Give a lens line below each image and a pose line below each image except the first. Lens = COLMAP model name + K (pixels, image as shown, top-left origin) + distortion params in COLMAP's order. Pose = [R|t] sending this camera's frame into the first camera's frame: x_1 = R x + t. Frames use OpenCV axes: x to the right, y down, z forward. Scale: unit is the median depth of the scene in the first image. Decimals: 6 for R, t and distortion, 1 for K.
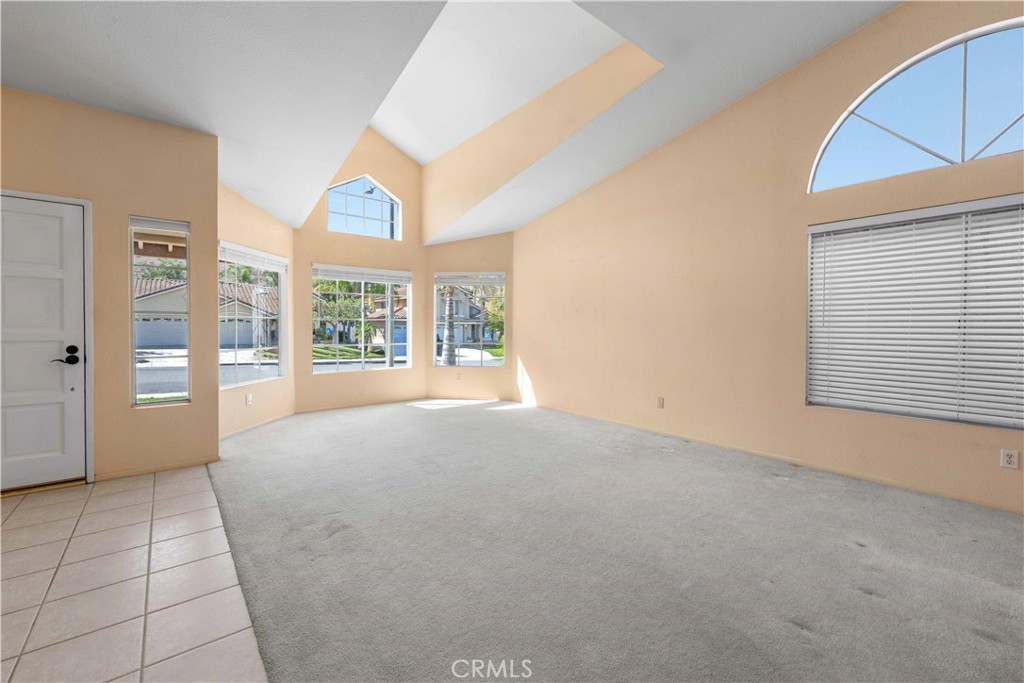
lens RADIAL K [[414.9, 0, 498.4], [0, 414.9, 338.4], [0, 0, 1]] dist [0.000799, -0.000110]
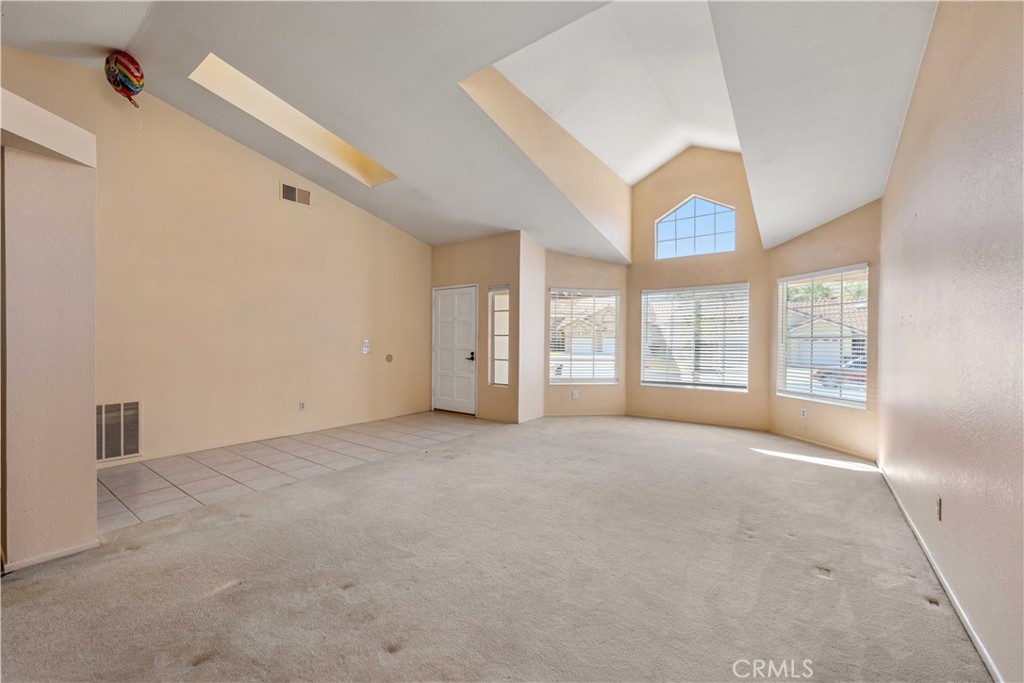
lens RADIAL K [[412.2, 0, 498.7], [0, 412.2, 345.8], [0, 0, 1]] dist [0.001096, -0.000111]
pose [[0.251747, 0.005679, -0.967776, 1.060689], [-0.033367, 0.999439, -0.002815, -0.012626], [0.967218, 0.033001, 0.251796, 0.586130]]
